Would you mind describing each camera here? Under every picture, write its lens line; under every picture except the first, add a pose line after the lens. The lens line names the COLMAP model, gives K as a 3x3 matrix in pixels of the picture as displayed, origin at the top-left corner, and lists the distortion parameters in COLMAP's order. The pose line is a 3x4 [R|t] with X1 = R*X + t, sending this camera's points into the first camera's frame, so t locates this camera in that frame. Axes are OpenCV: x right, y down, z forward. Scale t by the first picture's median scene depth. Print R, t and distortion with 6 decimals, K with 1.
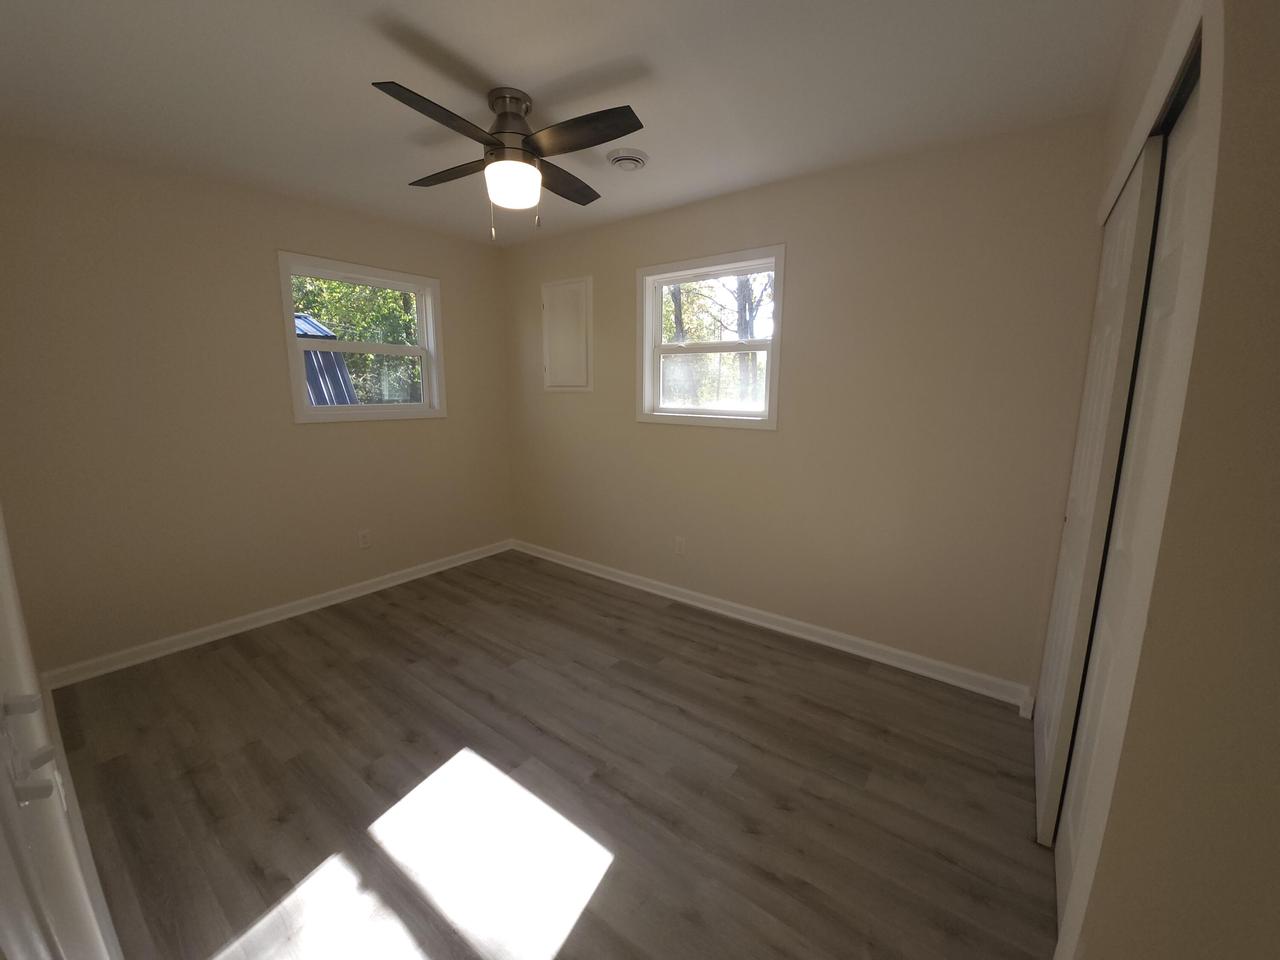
lens RADIAL K [[506.4, 0, 647.9], [0, 506.4, 473.8], [0, 0, 1]] dist [-0.000430, -0.011108]
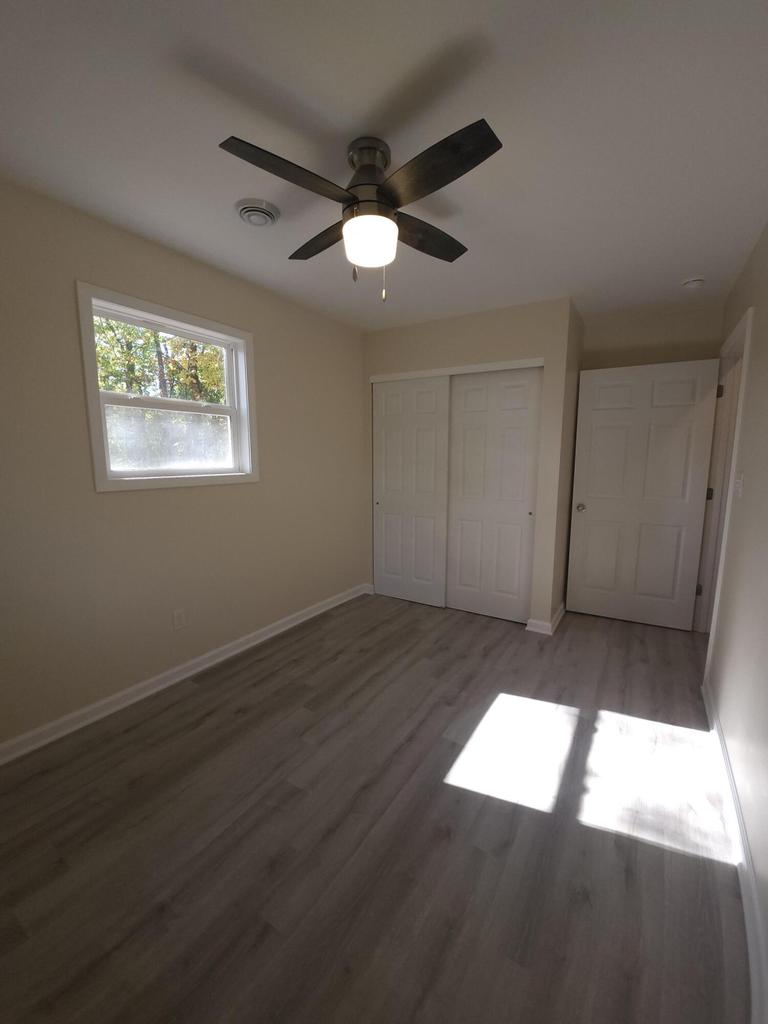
lens RADIAL K [[405.1, 0, 392.3], [0, 405.1, 512.9], [0, 0, 1]] dist [-0.000430, -0.011108]
pose [[-0.087291, -0.149258, 0.984938, -0.955326], [0.160506, 0.973687, 0.161778, -0.147070], [-0.983167, 0.172210, -0.061038, 0.913206]]
